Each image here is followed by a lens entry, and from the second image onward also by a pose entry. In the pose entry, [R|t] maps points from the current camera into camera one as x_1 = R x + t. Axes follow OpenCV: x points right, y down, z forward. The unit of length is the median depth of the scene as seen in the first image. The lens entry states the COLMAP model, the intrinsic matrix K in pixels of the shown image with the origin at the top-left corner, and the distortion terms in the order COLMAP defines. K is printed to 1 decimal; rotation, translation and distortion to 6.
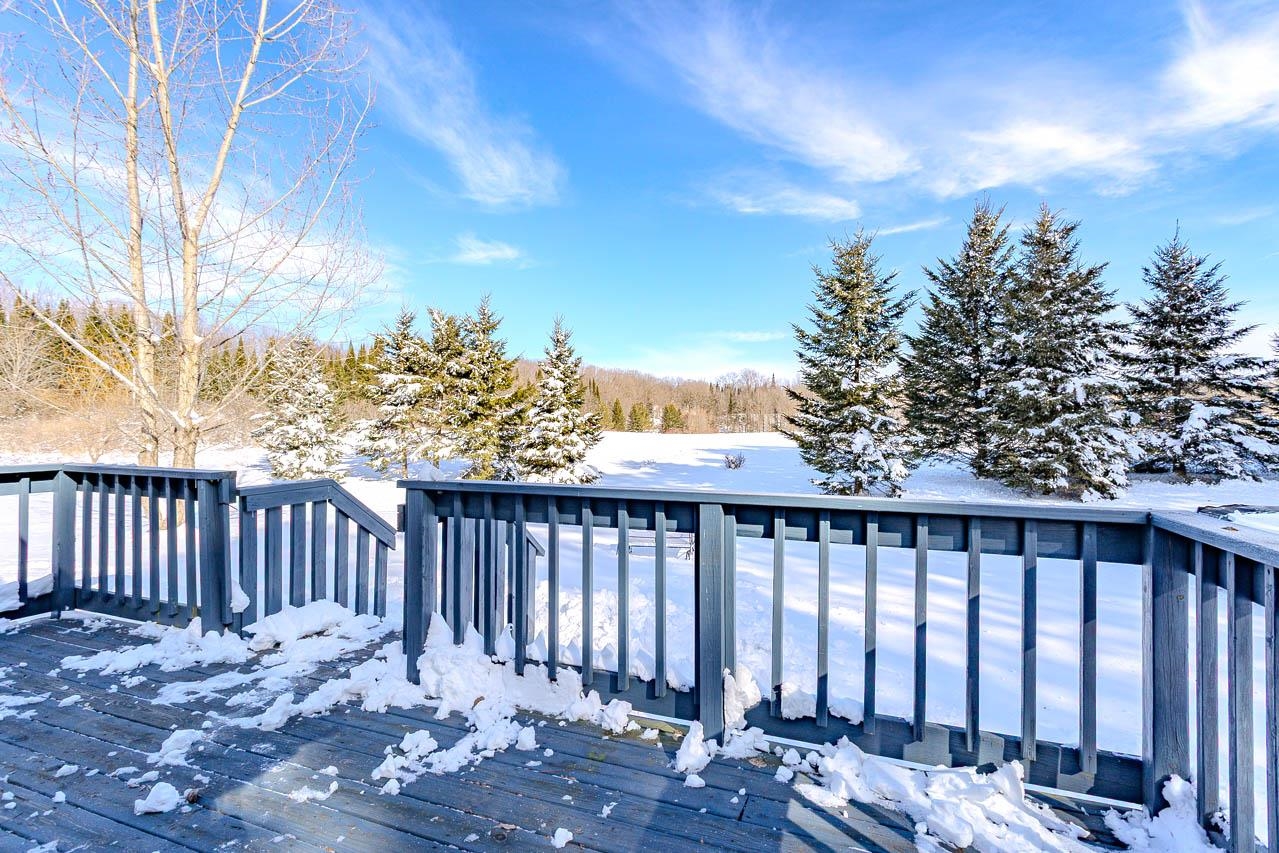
lens RADIAL K [[609.2, 0, 635.5], [0, 609.2, 423.8], [0, 0, 1]] dist [0.001594, 0.000930]
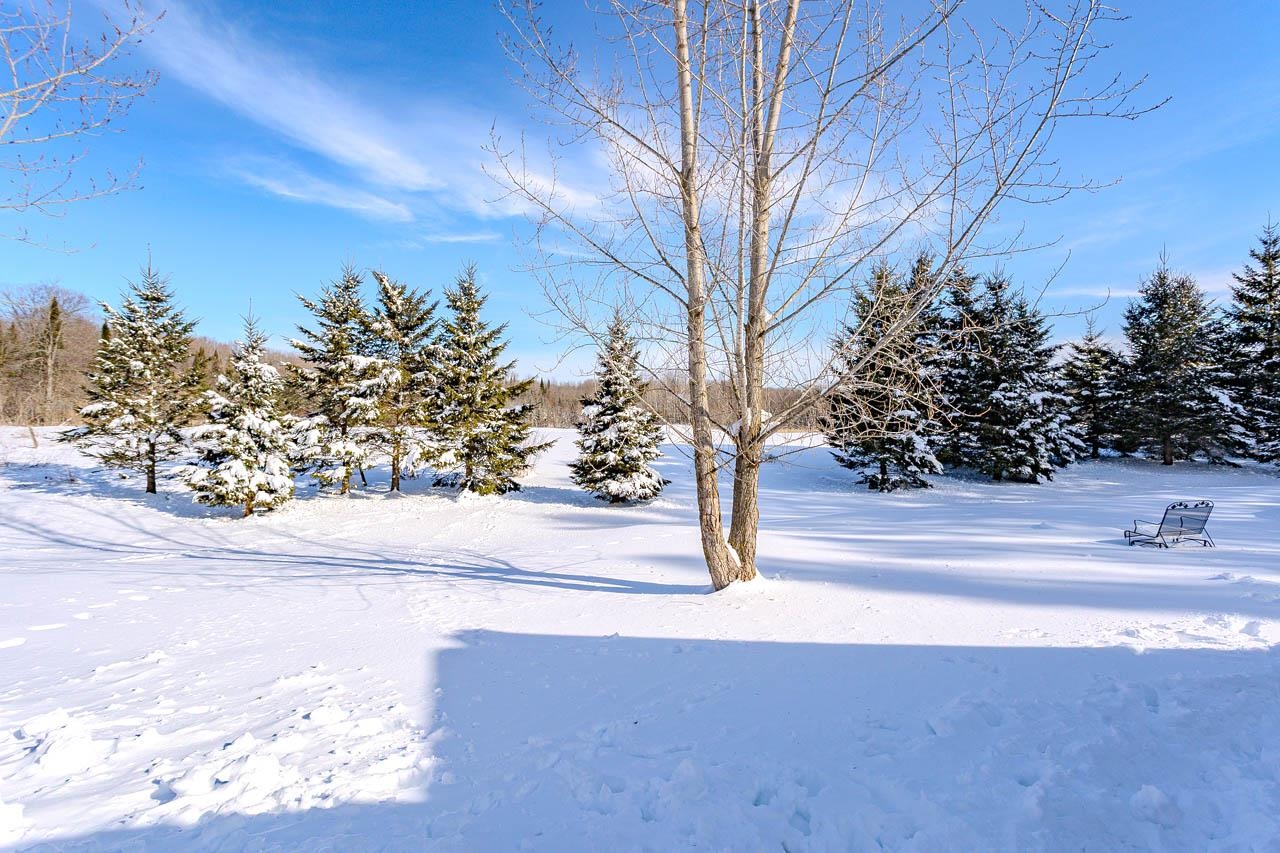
lens RADIAL K [[609.7, 0, 644.9], [0, 609.7, 426.8], [0, 0, 1]] dist [0.001594, 0.000930]
pose [[0.862252, 0.001448, 0.506477, -0.723213], [-0.009224, 0.999875, 0.012844, -0.008339], [-0.506395, -0.015747, 0.862158, 0.277869]]
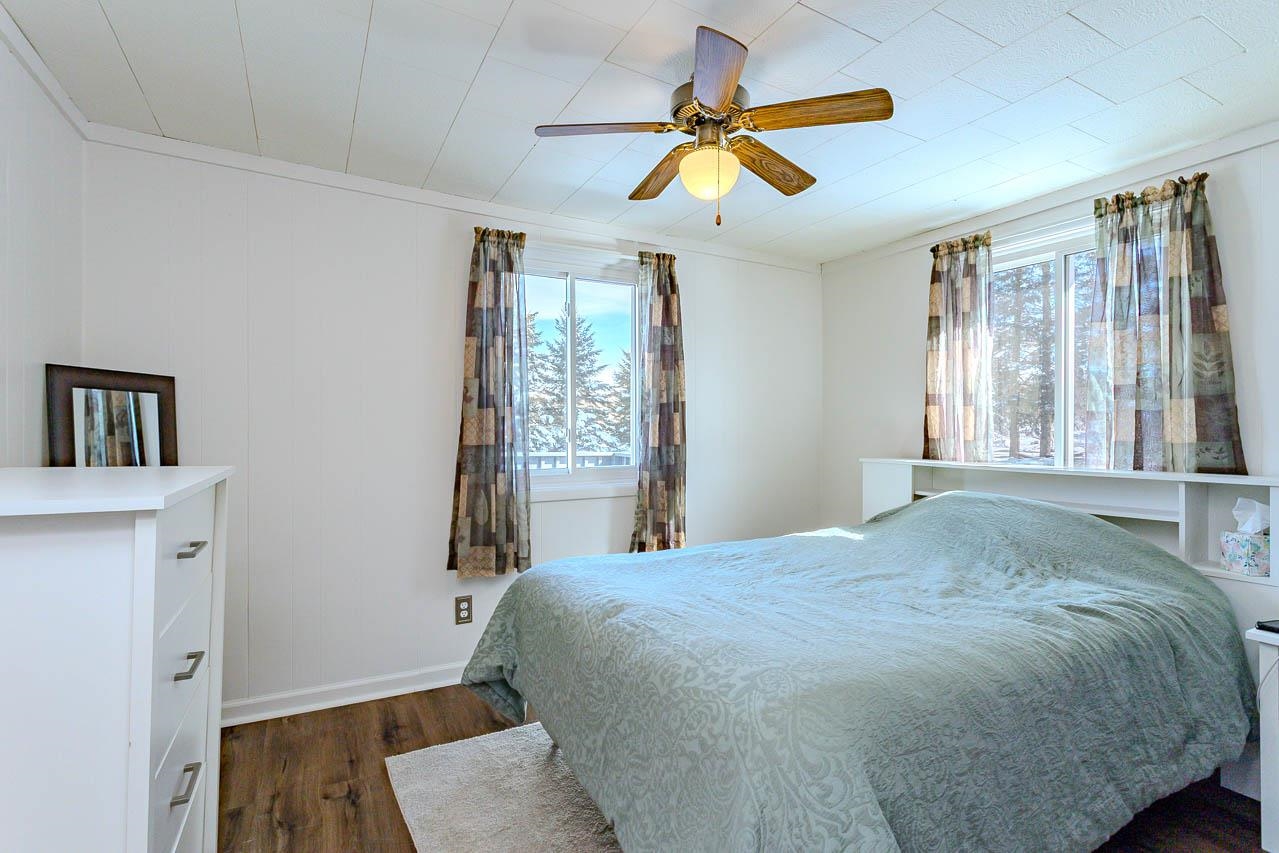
lens RADIAL K [[609.2, 0, 641.7], [0, 609.2, 426.6], [0, 0, 1]] dist [0.001594, 0.000930]
pose [[0.646612, 0.008688, 0.762770, -0.209724], [-0.018090, 0.999829, 0.003947, -0.001396], [-0.762605, -0.016350, 0.646658, -0.164256]]
